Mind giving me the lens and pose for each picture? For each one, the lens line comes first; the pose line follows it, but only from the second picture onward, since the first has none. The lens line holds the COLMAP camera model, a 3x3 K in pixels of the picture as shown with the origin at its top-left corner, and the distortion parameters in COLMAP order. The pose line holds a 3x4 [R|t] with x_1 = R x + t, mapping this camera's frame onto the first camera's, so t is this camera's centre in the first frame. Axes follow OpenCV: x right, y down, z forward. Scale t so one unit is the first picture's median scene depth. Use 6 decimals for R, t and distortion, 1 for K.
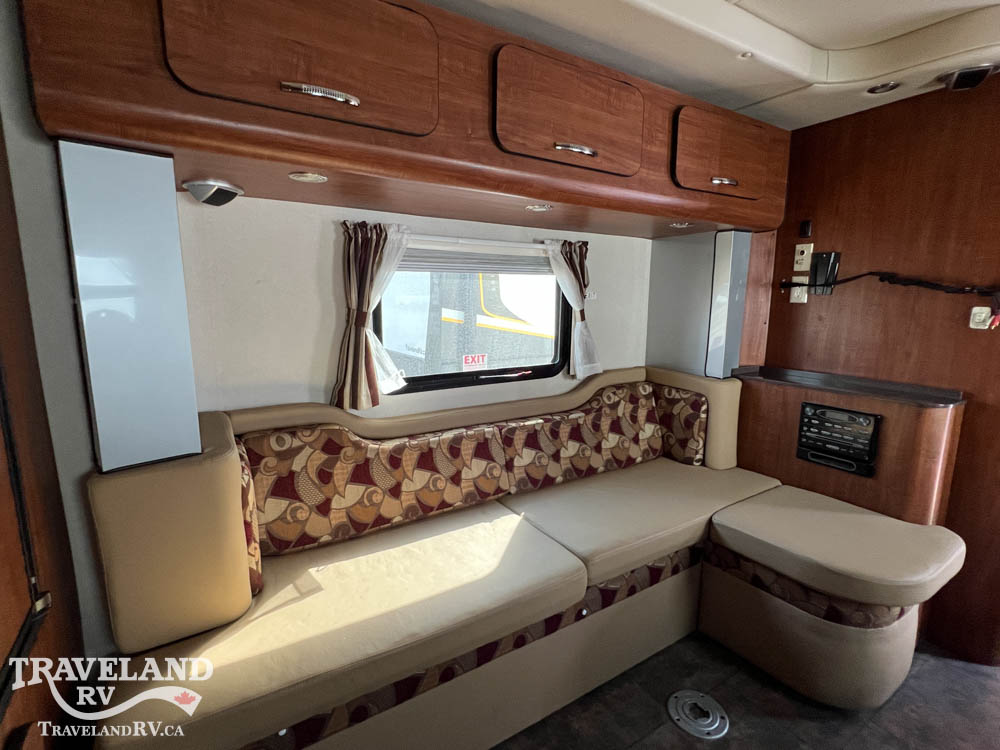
lens RADIAL K [[494.9, 0, 505.2], [0, 494.9, 375.5], [0, 0, 1]] dist [0.000236, 0.000215]
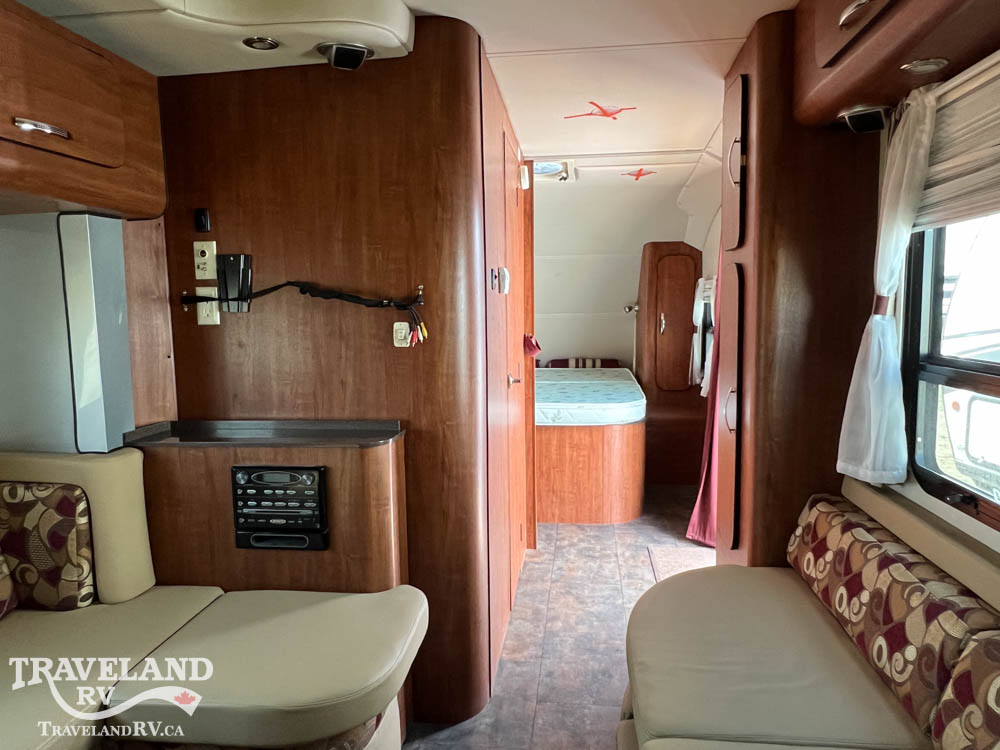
lens RADIAL K [[682.6, 0, 503.7], [0, 682.6, 379.5], [0, 0, 1]] dist [-0.003049, 0.000562]
pose [[0.637870, -0.102822, 0.763249, 0.125506], [0.149321, 0.988753, 0.008409, -0.018067], [-0.755529, 0.108605, 0.646050, 0.081093]]
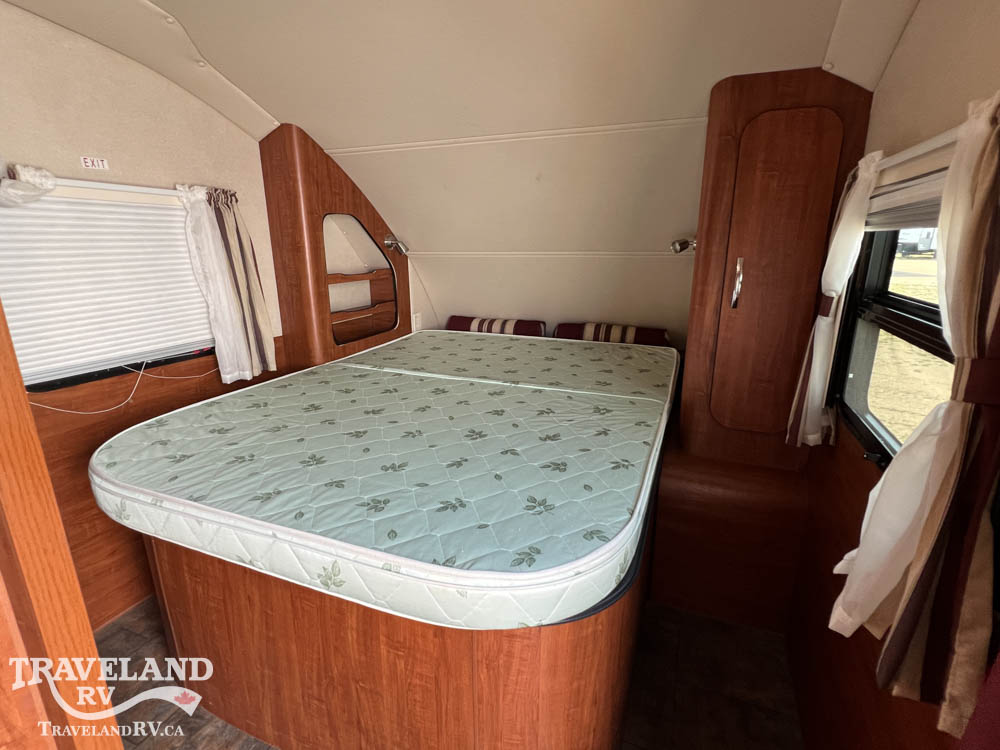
lens RADIAL K [[492.9, 0, 500.0], [0, 492.9, 375.0], [0, 0, 1]] dist [0.000083, 0.000061]
pose [[0.818535, -0.164023, 0.550543, 0.532152], [0.107168, 0.985146, 0.134170, -0.043301], [-0.564372, -0.050822, 0.823954, 0.270070]]
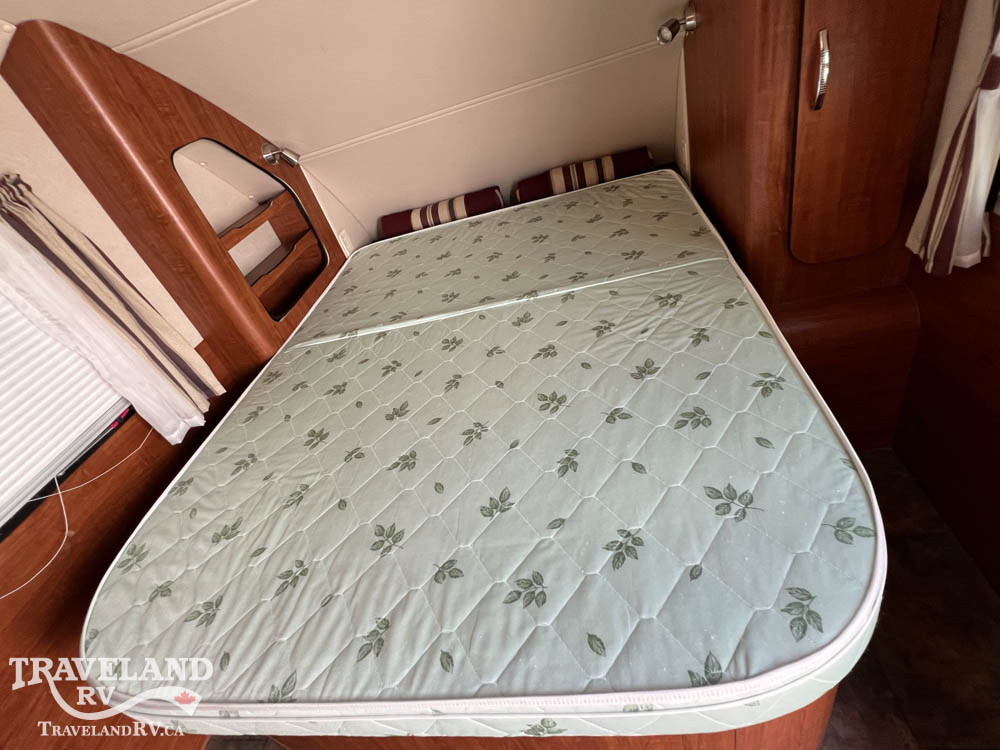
lens RADIAL K [[494.9, 0, 505.2], [0, 494.9, 375.5], [0, 0, 1]] dist [0.000236, 0.000215]
pose [[0.588982, -0.610748, 0.529233, 0.545509], [0.407368, 0.789960, 0.458274, -0.076547], [-0.697962, -0.054322, 0.714071, 0.340575]]
